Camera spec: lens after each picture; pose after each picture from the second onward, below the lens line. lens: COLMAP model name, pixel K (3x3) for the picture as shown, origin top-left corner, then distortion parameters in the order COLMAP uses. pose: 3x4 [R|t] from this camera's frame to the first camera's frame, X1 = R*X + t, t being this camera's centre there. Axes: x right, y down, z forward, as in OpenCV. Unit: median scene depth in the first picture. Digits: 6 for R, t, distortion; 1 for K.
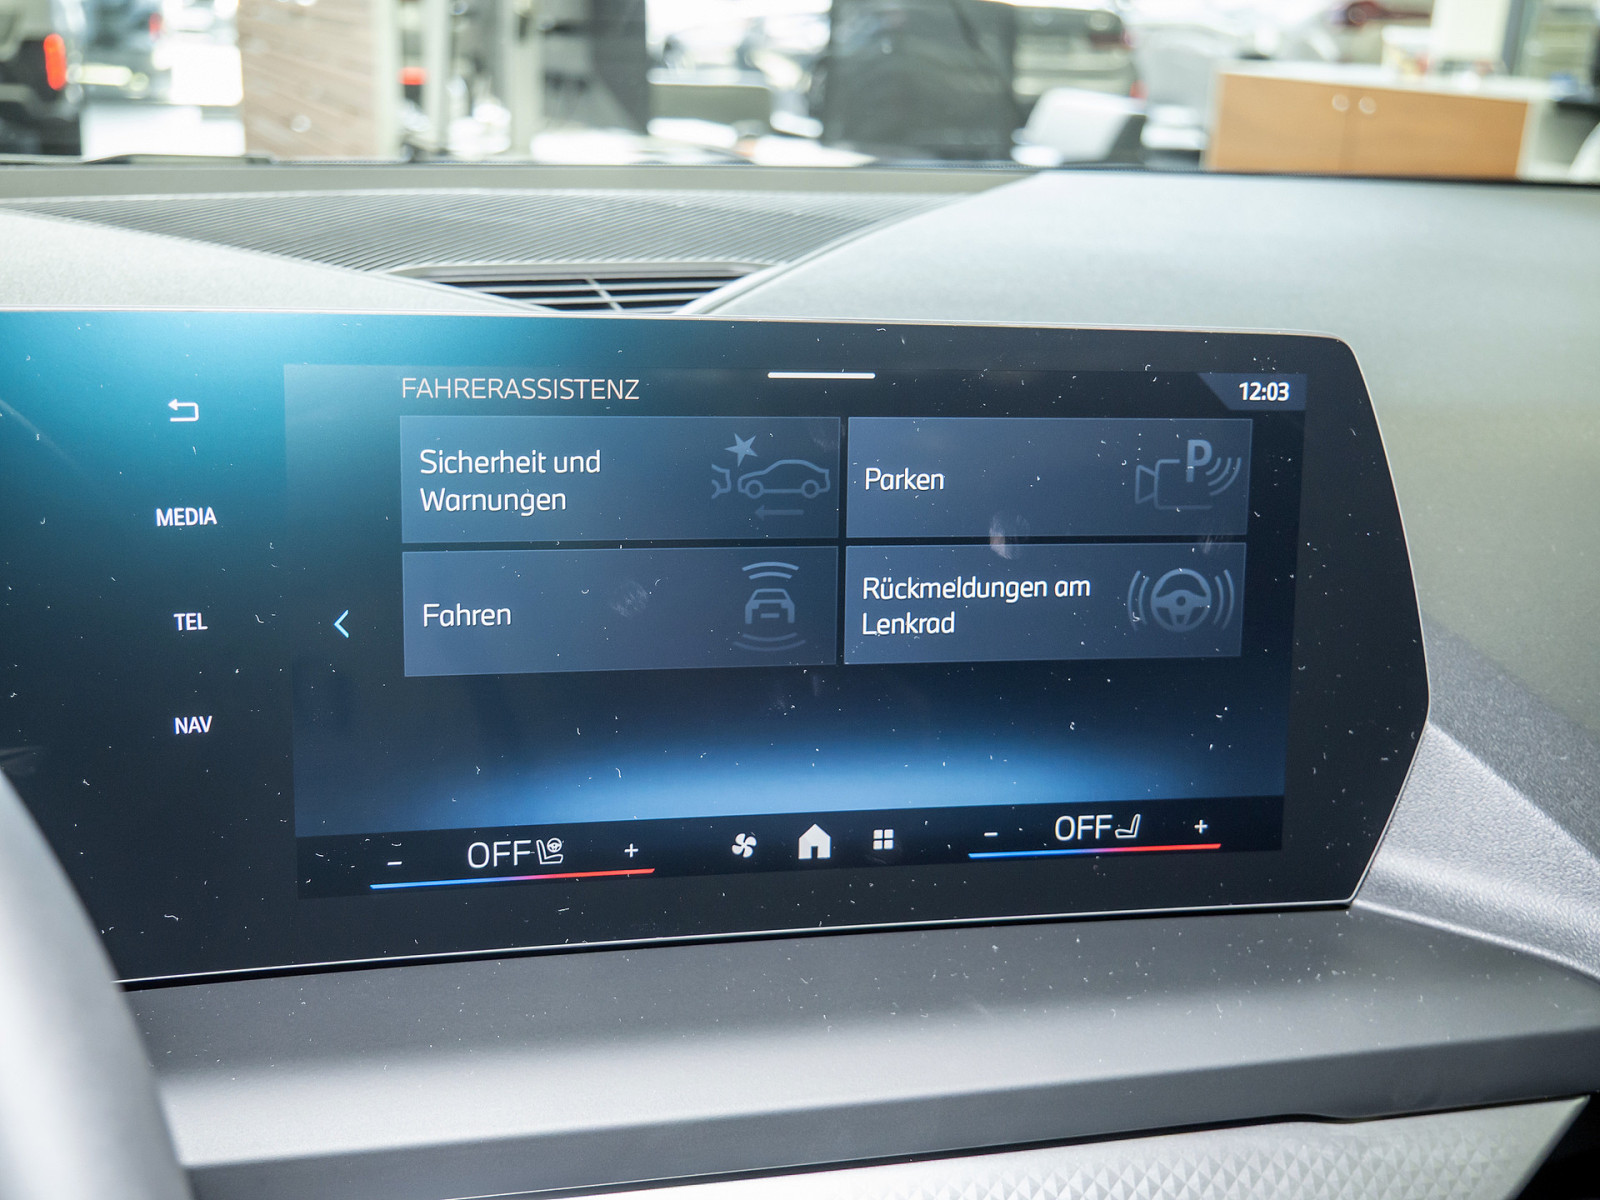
lens RADIAL K [[1966.4, 0, 799.8], [0, 1966.4, 652.2], [0, 0, 1]] dist [0.005707, 0.070766]
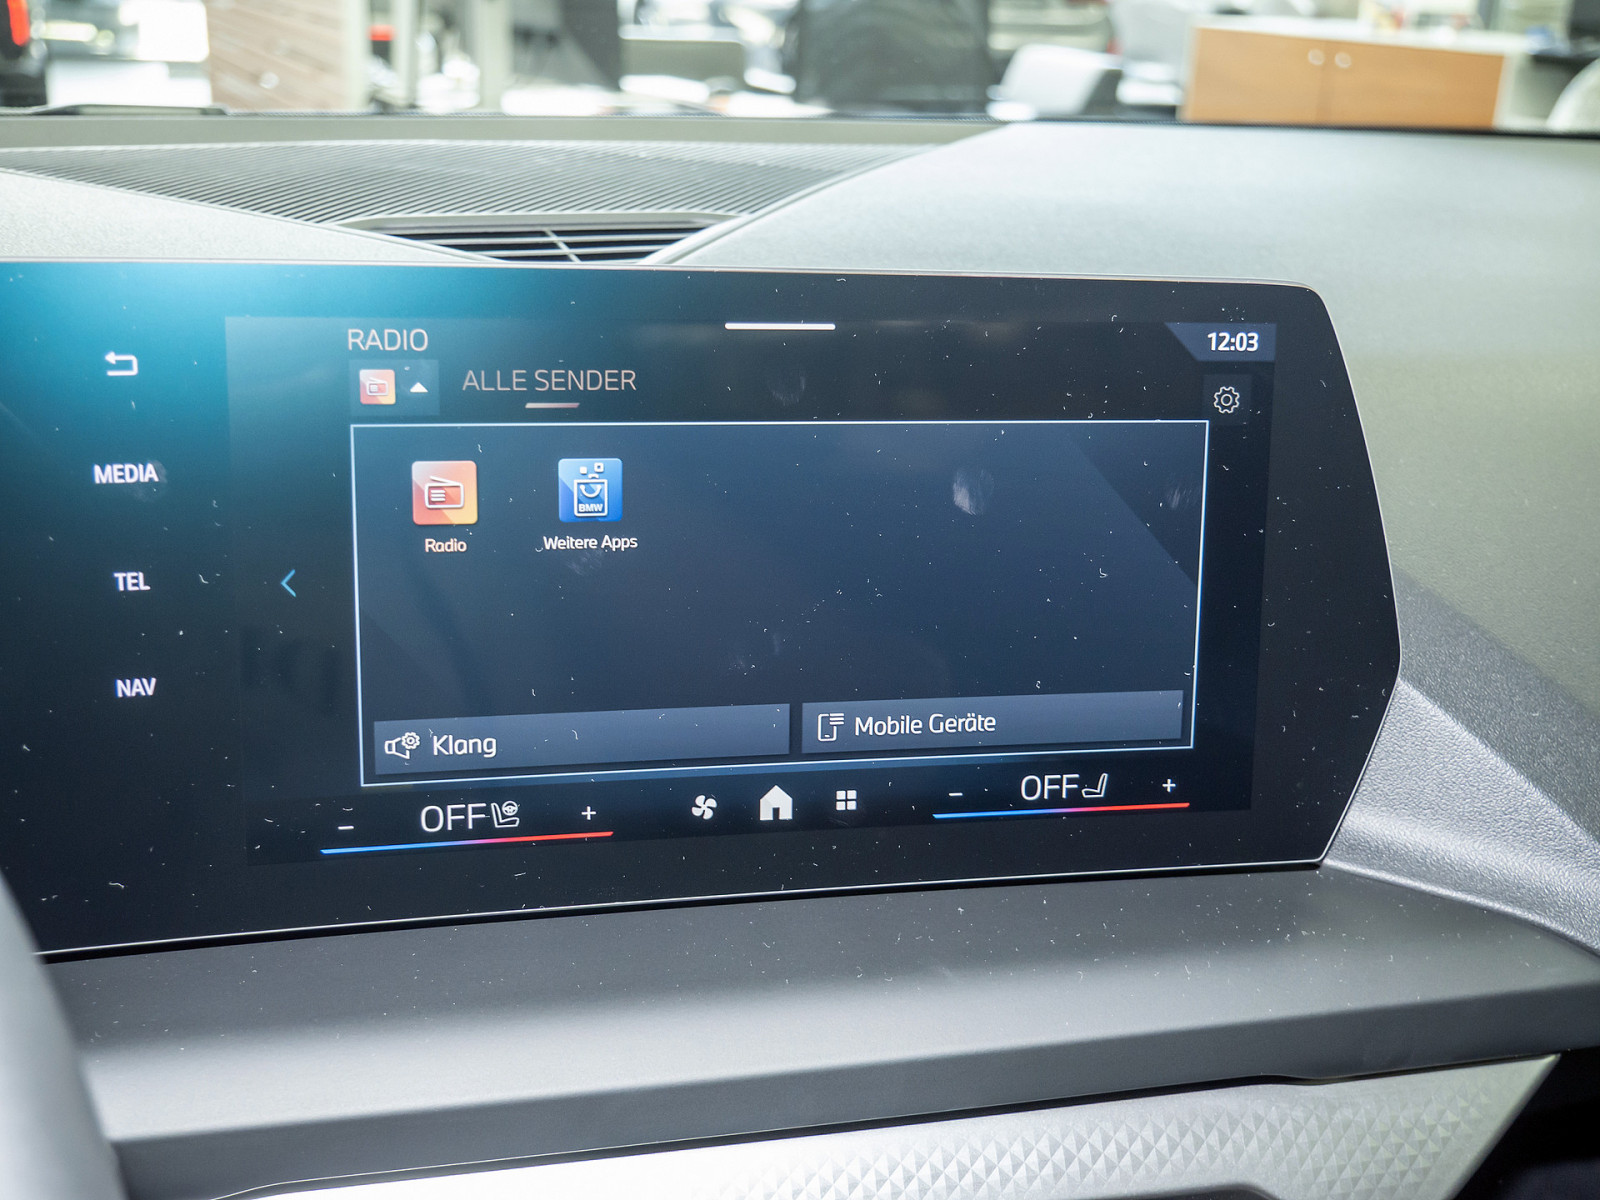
lens RADIAL K [[1966.4, 0, 799.8], [0, 1966.4, 652.2], [0, 0, 1]] dist [0.005707, 0.070766]
pose [[0.999926, -0.004788, 0.011194, 0.008171], [0.004562, 0.999787, 0.020123, 0.001183], [-0.011288, -0.020070, 0.999735, 0.018743]]
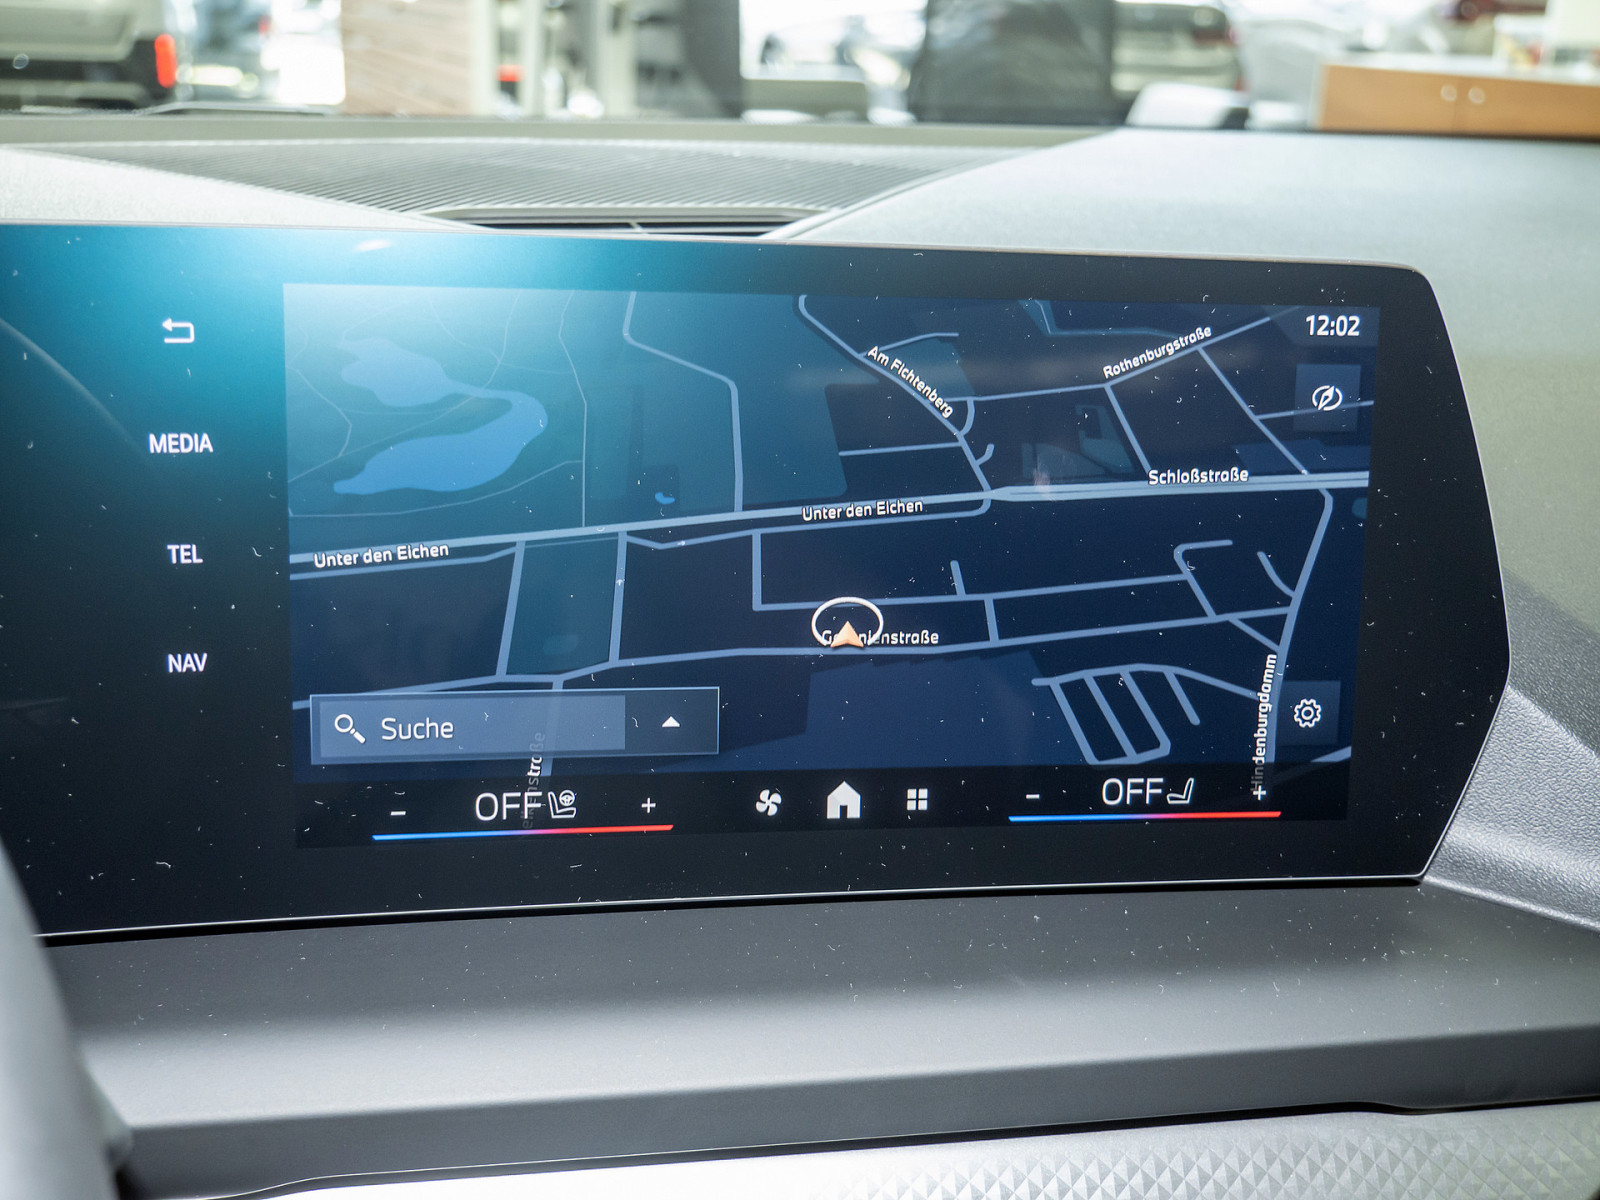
lens RADIAL K [[1966.4, 0, 799.8], [0, 1966.4, 652.2], [0, 0, 1]] dist [0.005707, 0.070766]
pose [[0.998726, 0.012376, -0.048918, 0.029689], [-0.012438, 0.999922, -0.000951, 0.024784], [0.048902, 0.001558, 0.998802, 0.053119]]
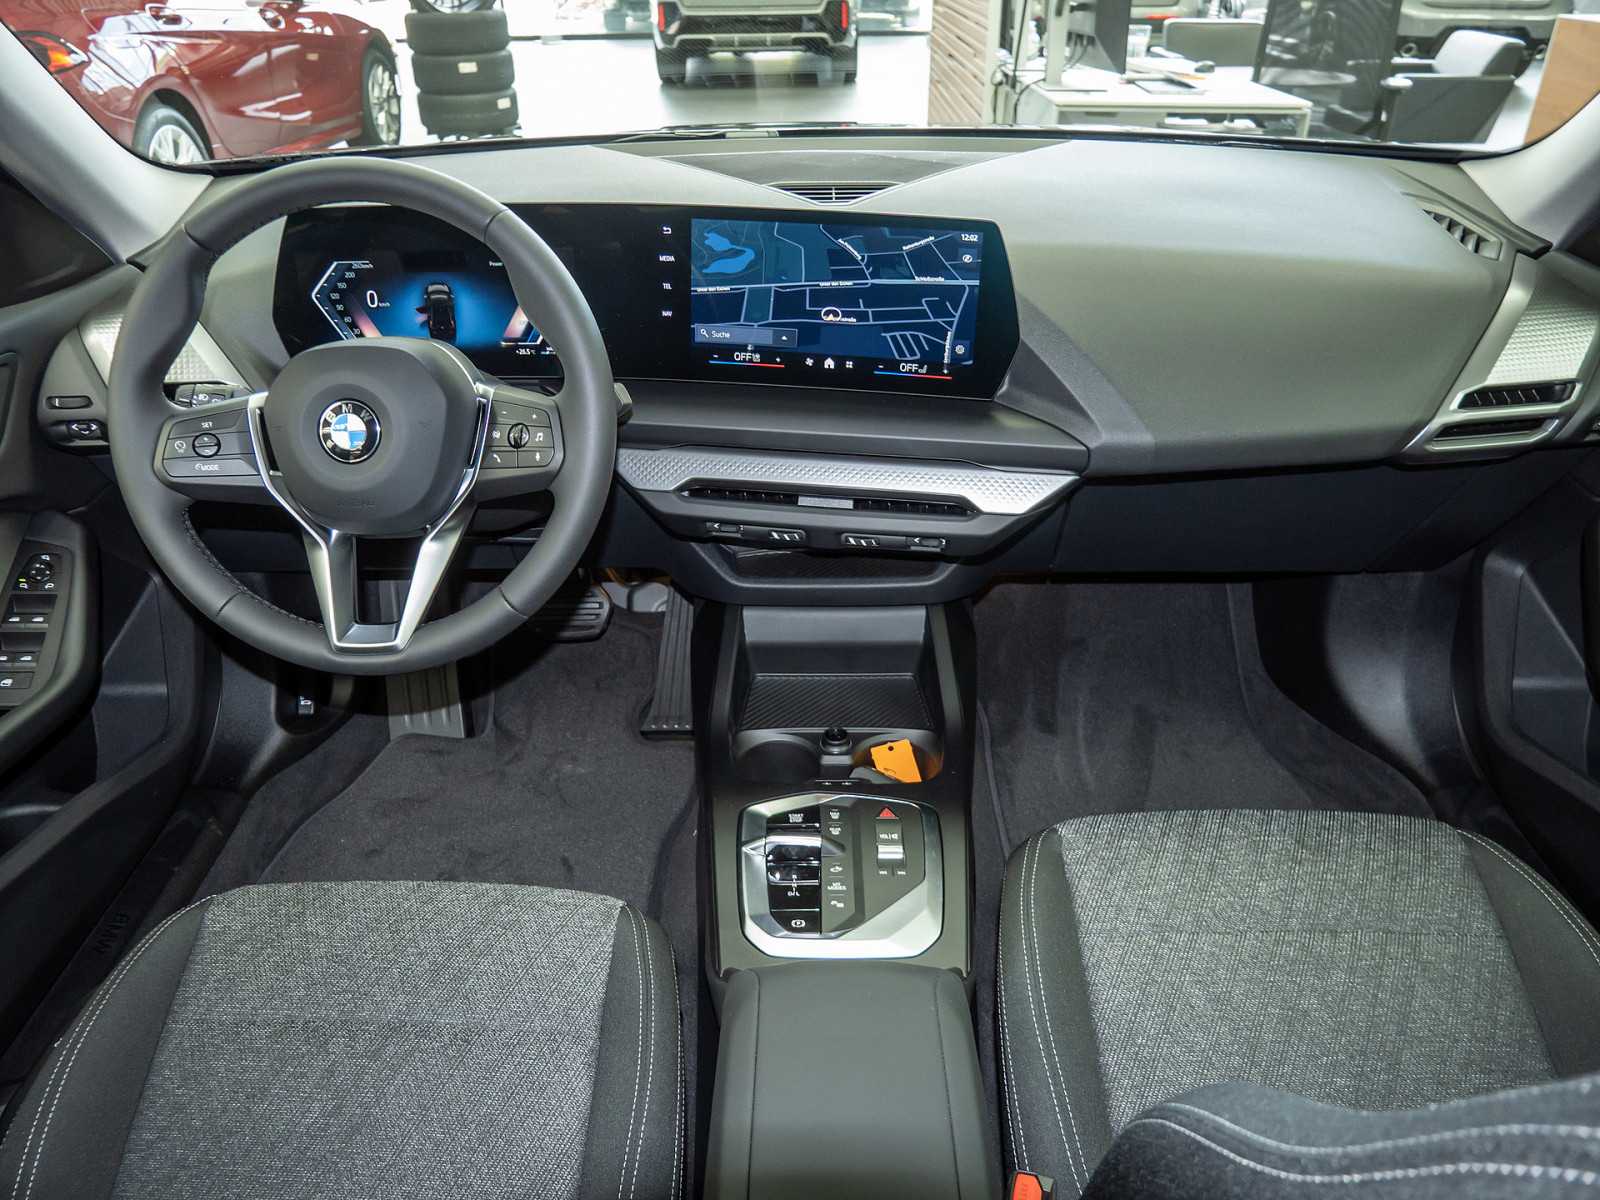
lens RADIAL K [[1142.9, 0, 793.3], [0, 1142.9, 603.4], [0, 0, 1]] dist [-0.048649, 0.004188]
pose [[0.918098, 0.162486, -0.361515, 0.709875], [-0.085649, 0.971888, 0.219311, 0.067531], [0.386988, -0.170386, 0.906206, -0.893693]]
